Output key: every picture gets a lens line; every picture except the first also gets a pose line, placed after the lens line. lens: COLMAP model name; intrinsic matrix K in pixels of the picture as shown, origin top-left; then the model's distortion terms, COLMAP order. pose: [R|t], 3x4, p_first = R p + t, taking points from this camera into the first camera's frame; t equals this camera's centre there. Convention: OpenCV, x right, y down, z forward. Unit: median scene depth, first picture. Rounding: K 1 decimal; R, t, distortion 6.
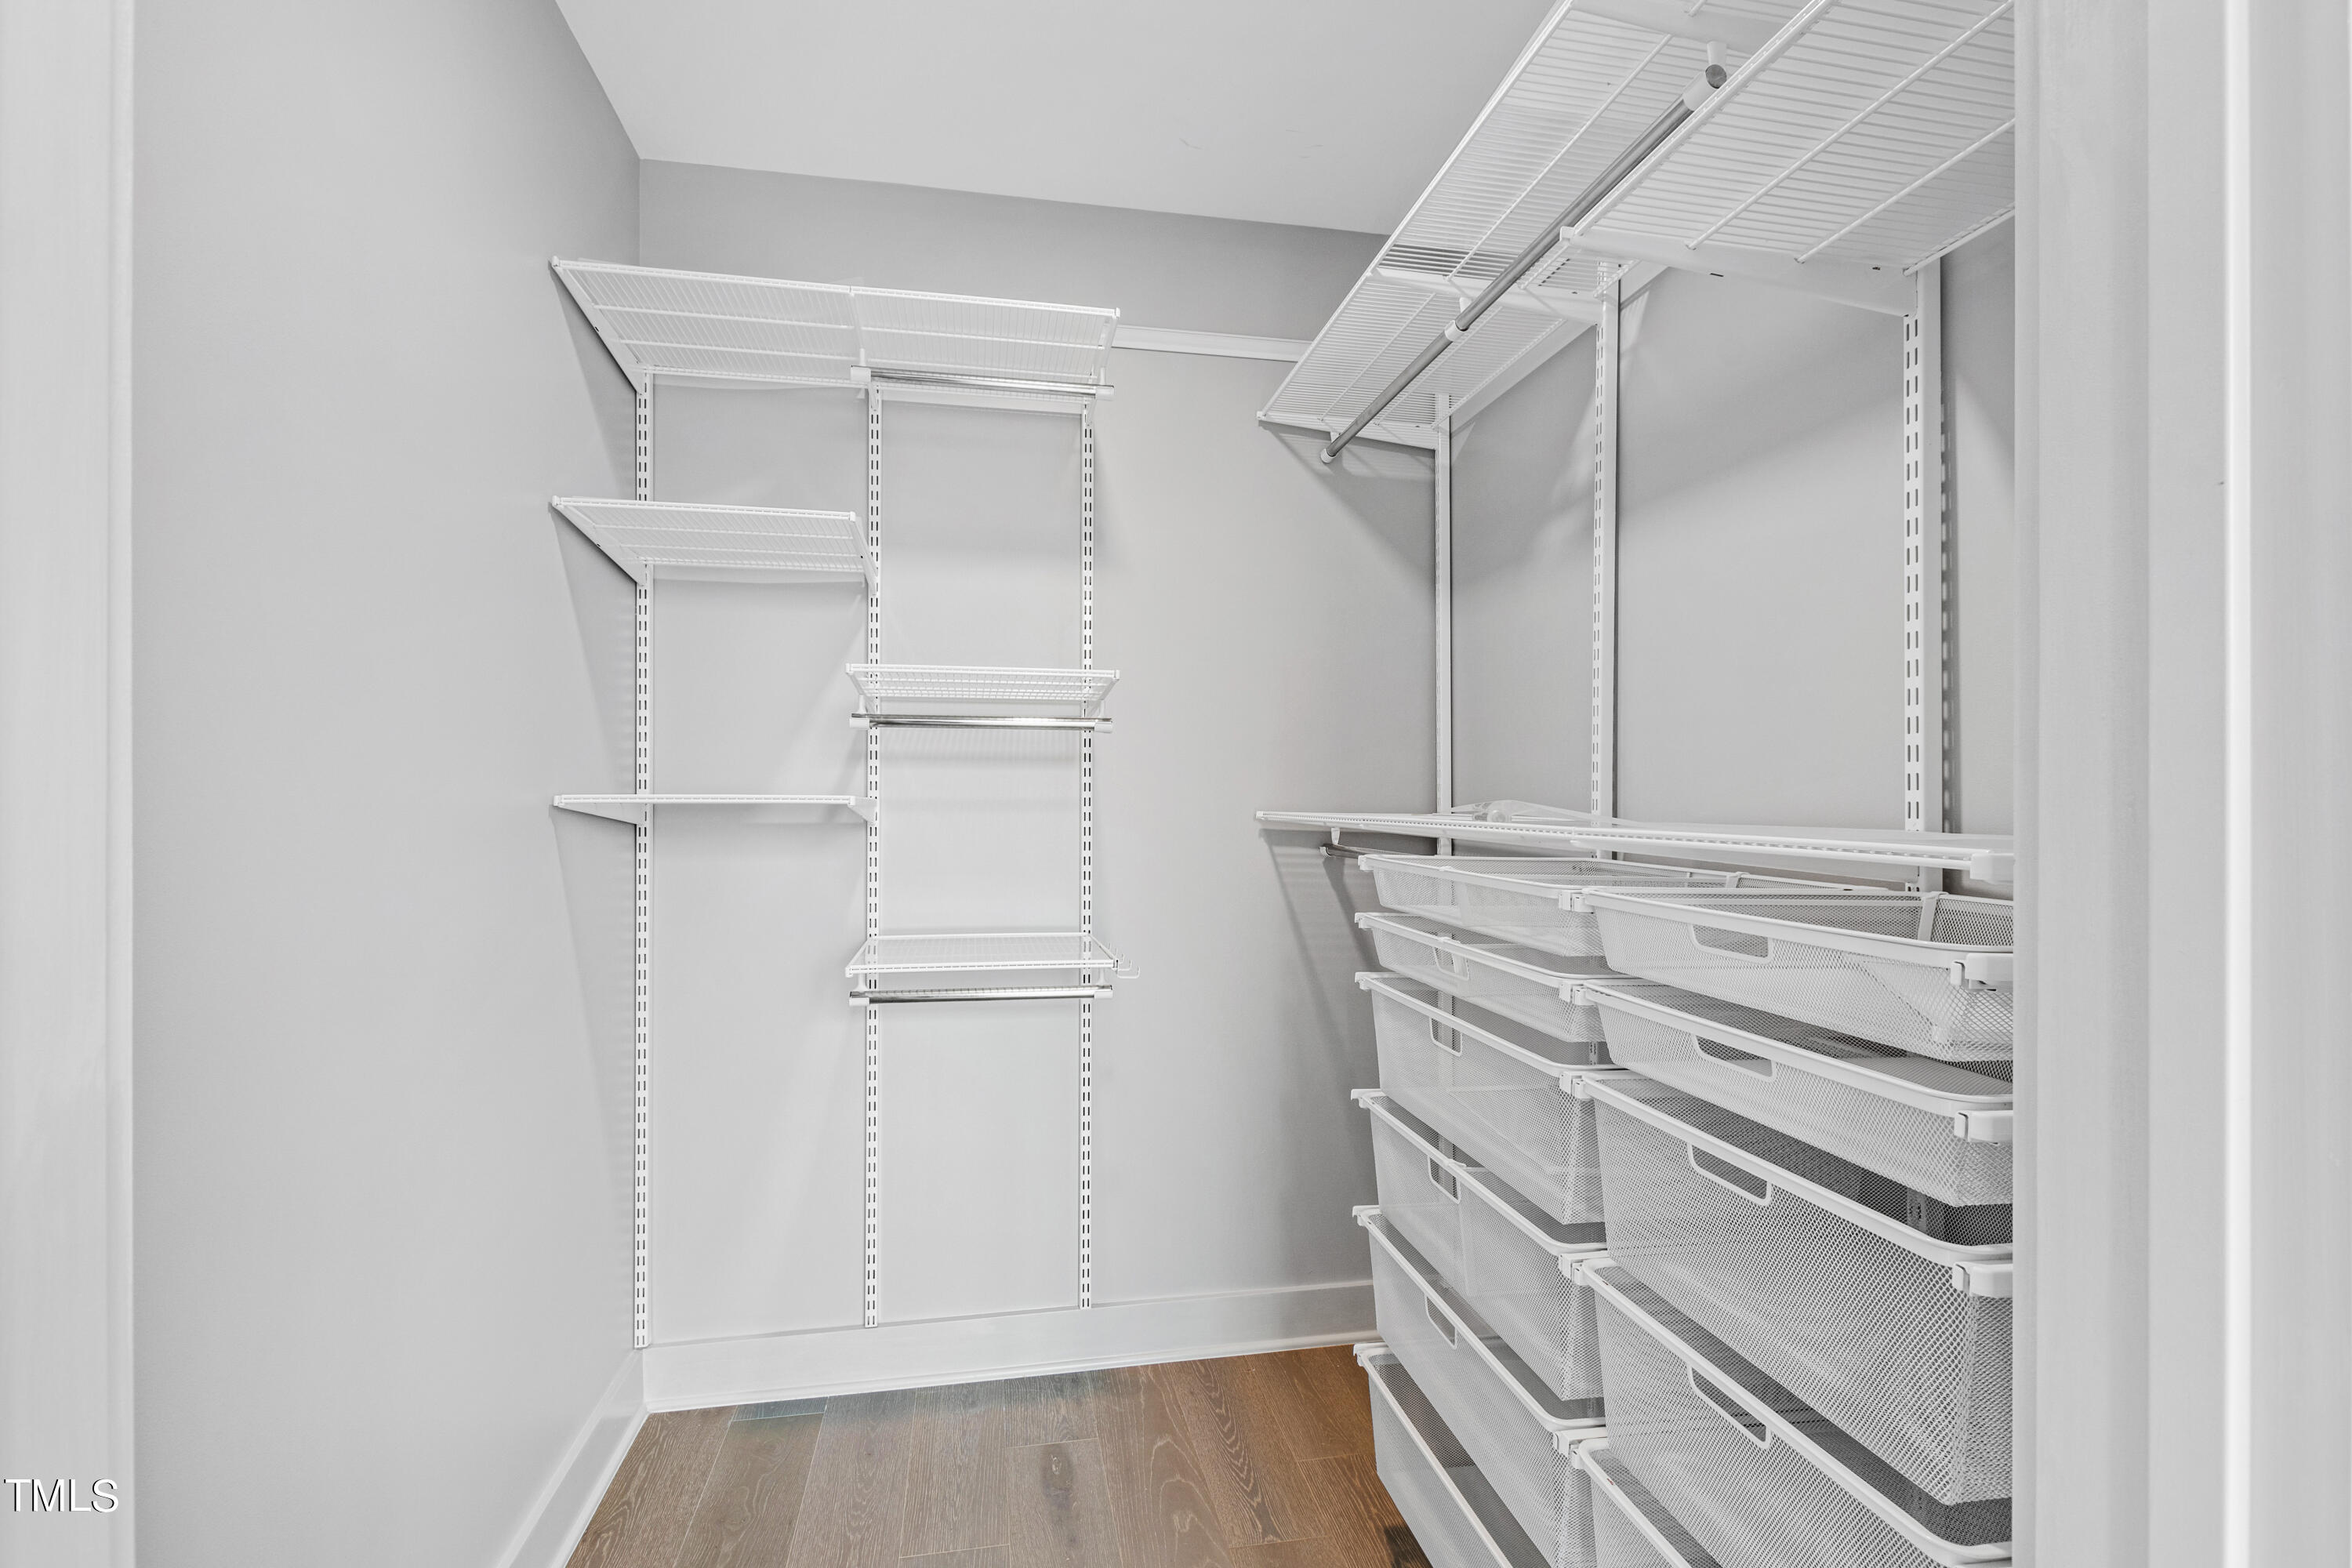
lens RADIAL K [[1041.6, 0, 1176.0], [0, 1041.6, 784.0], [0, 0, 1]] dist [-0.001049, -0.000240]
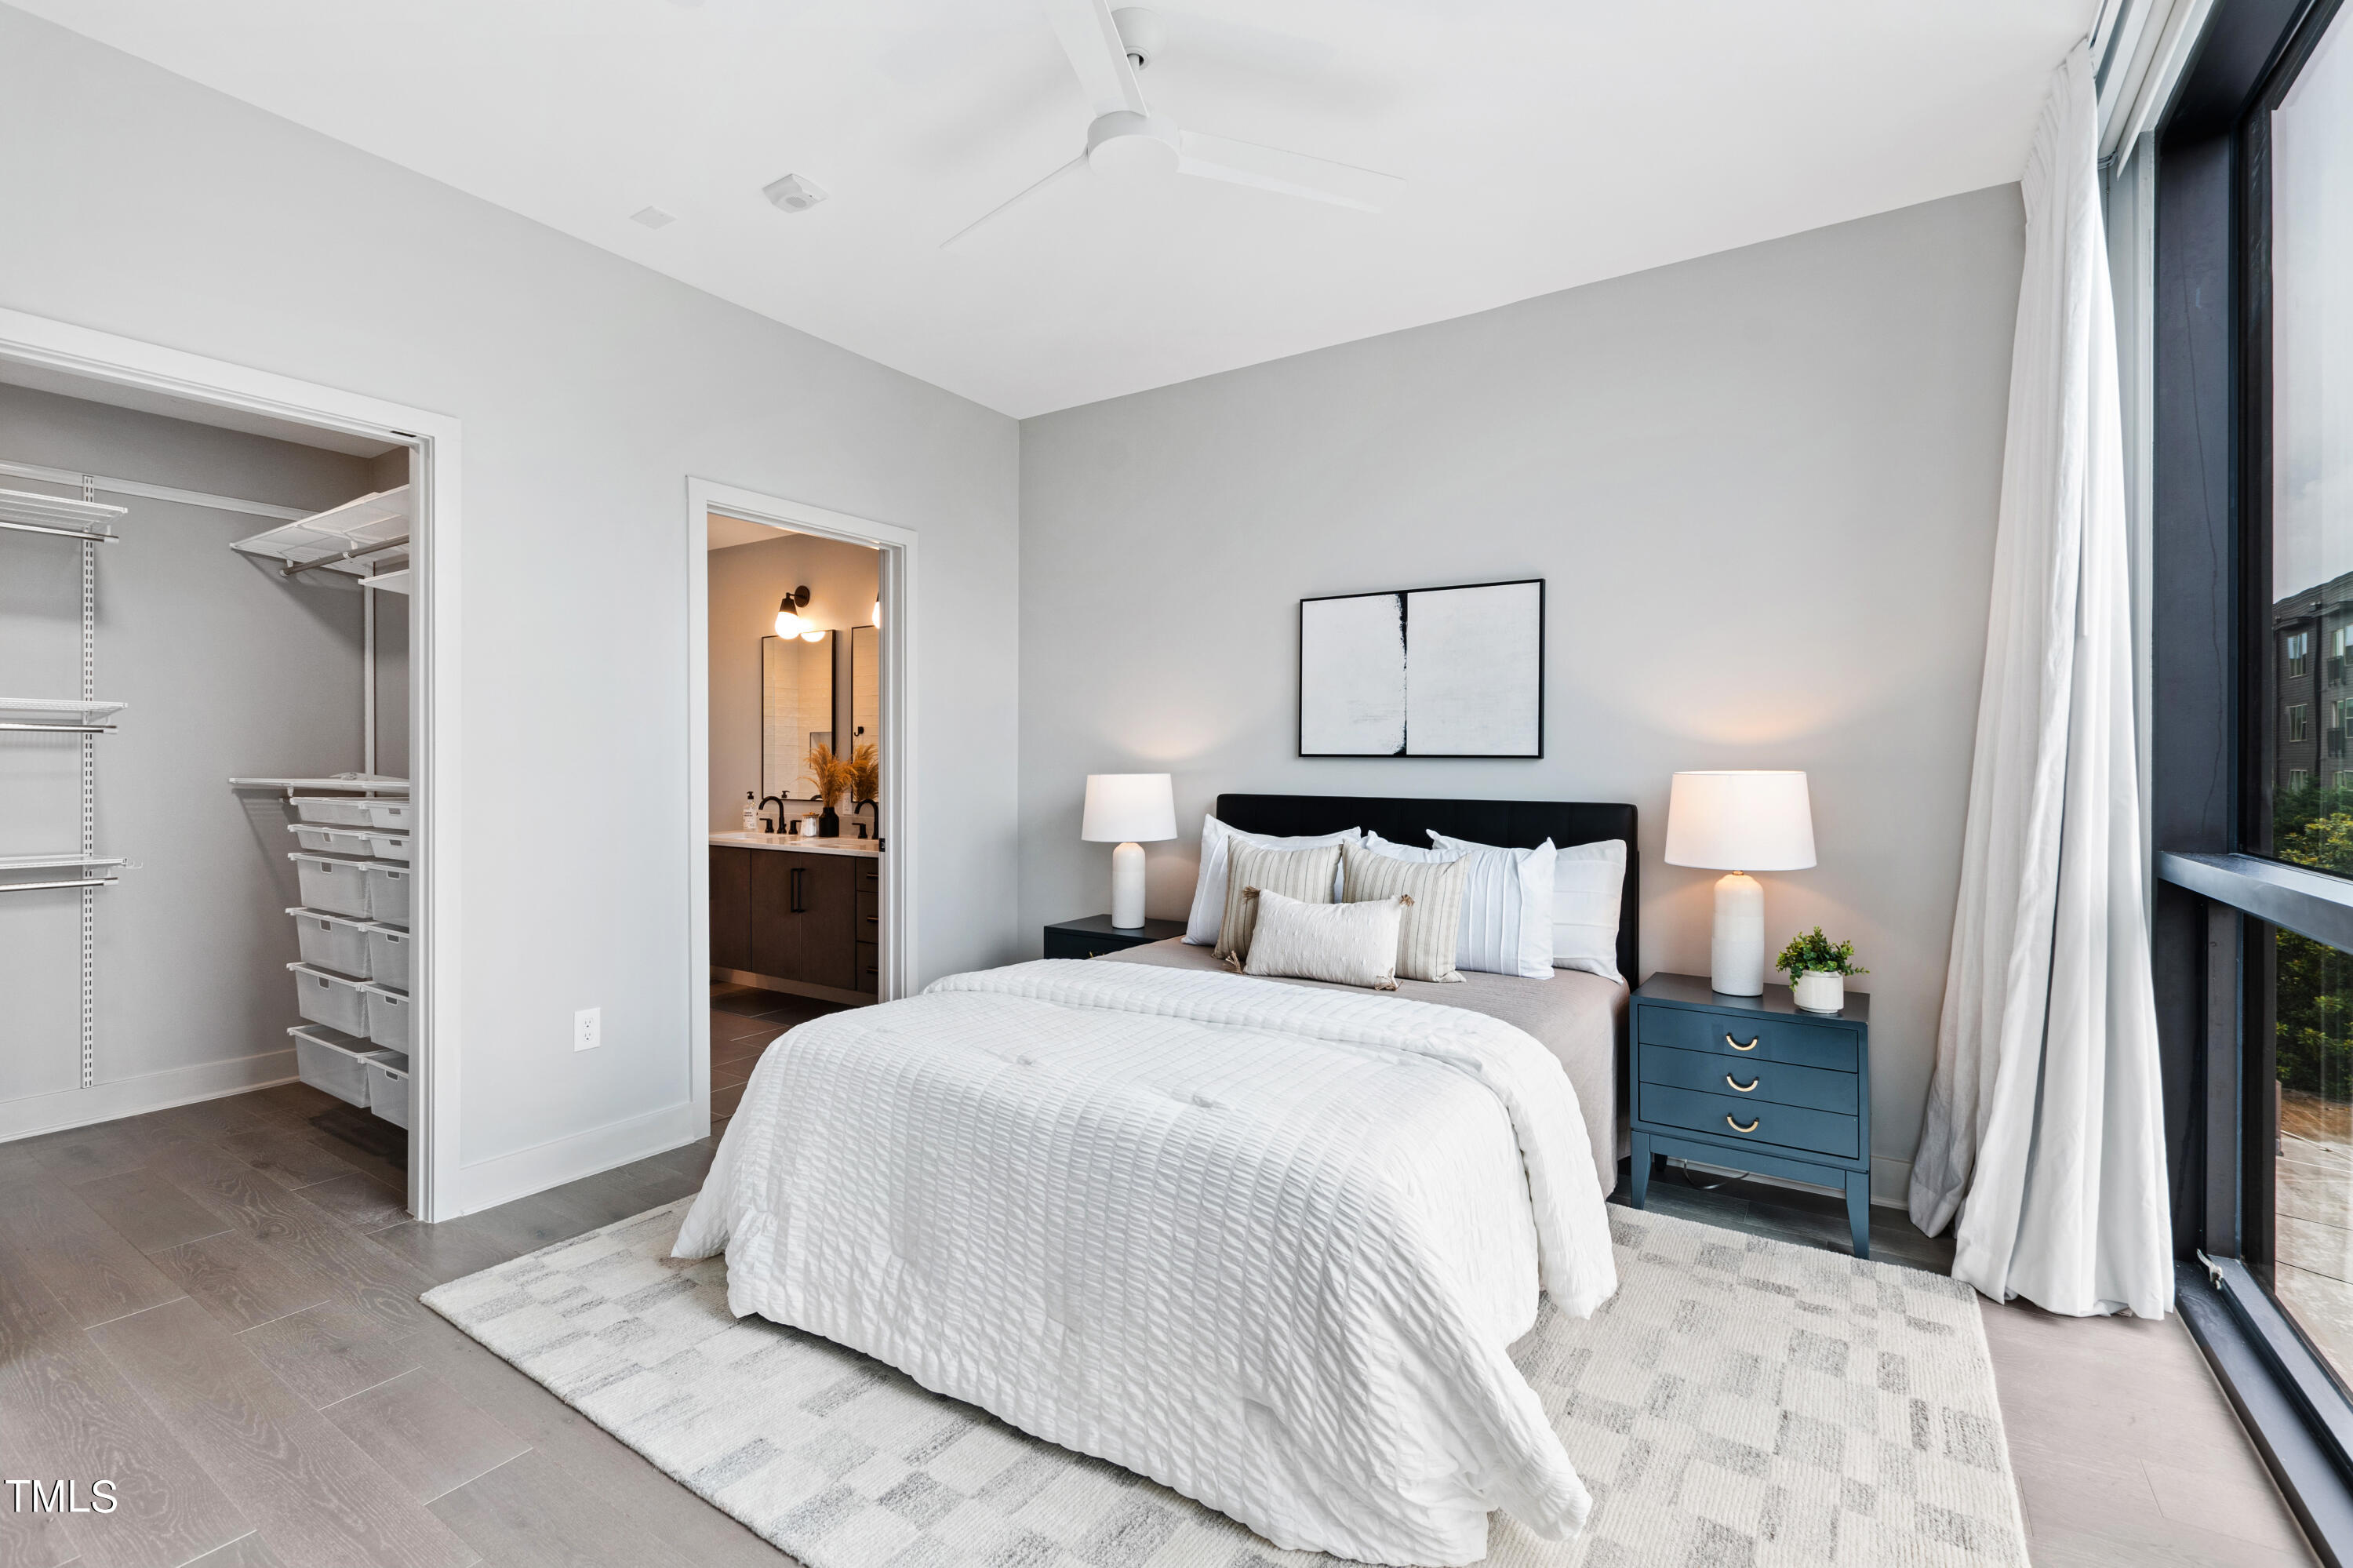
lens RADIAL K [[1044.0, 0, 1173.9], [0, 1044.0, 736.3], [0, 0, 1]] dist [0.000168, -0.000051]
pose [[0.695200, 0.002740, 0.718811, -0.076185], [-0.001881, 0.999996, -0.001992, -0.042252], [-0.718813, 0.000033, 0.695203, -1.299449]]
